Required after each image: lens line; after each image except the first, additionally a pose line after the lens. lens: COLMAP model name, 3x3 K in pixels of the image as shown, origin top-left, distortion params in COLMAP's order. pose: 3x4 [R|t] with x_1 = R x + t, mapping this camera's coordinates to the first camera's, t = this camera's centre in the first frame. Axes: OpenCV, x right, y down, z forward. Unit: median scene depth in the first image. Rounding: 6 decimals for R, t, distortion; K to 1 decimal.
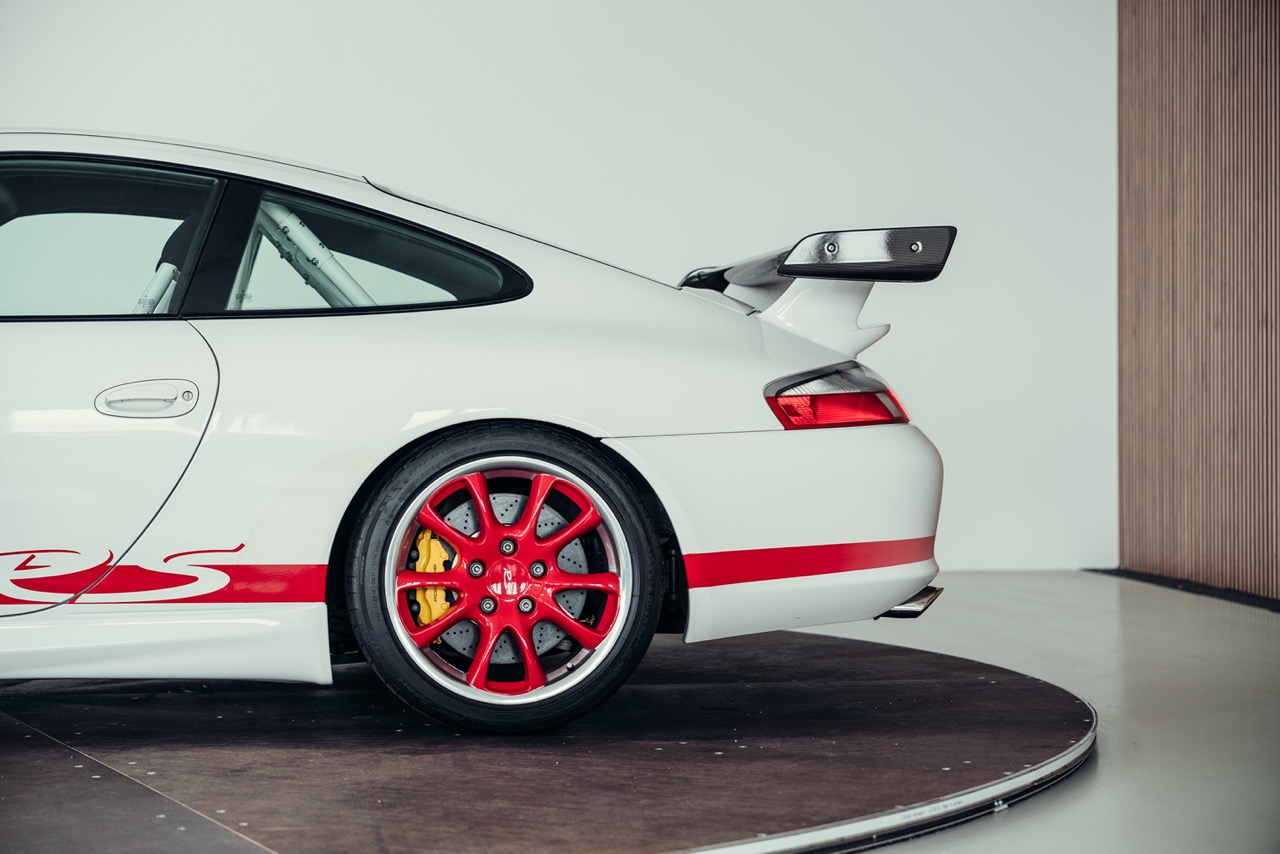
lens RADIAL K [[2436.2, 0, 640.0], [0, 2436.2, 427.0], [0, 0, 1]] dist [0.064679, 0.005168]
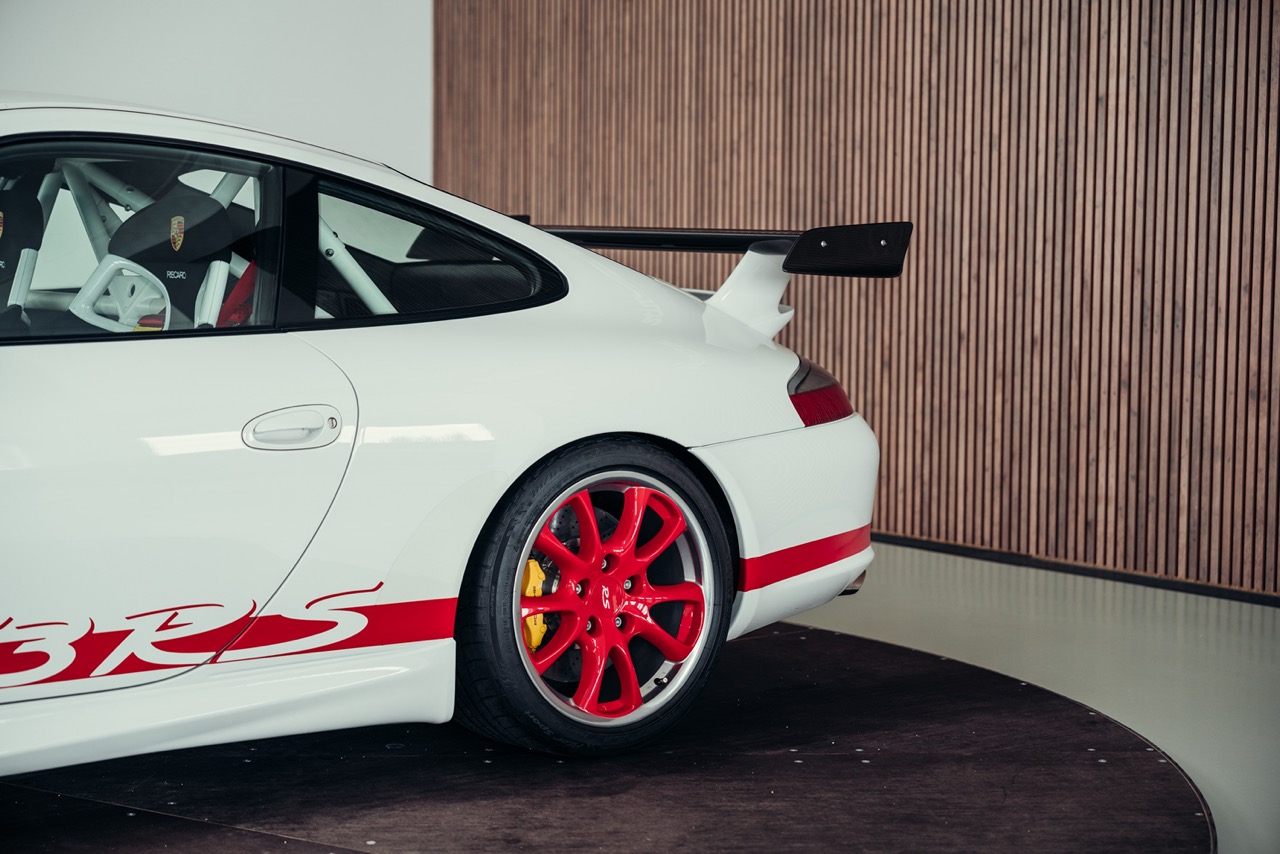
lens RADIAL K [[2436.2, 0, 640.0], [0, 2436.2, 427.0], [0, 0, 1]] dist [0.064679, 0.005168]
pose [[0.855402, -0.034500, 0.516814, -0.540573], [-0.008099, 0.996767, 0.079943, -0.082089], [-0.517901, -0.072569, 0.852357, 0.175456]]
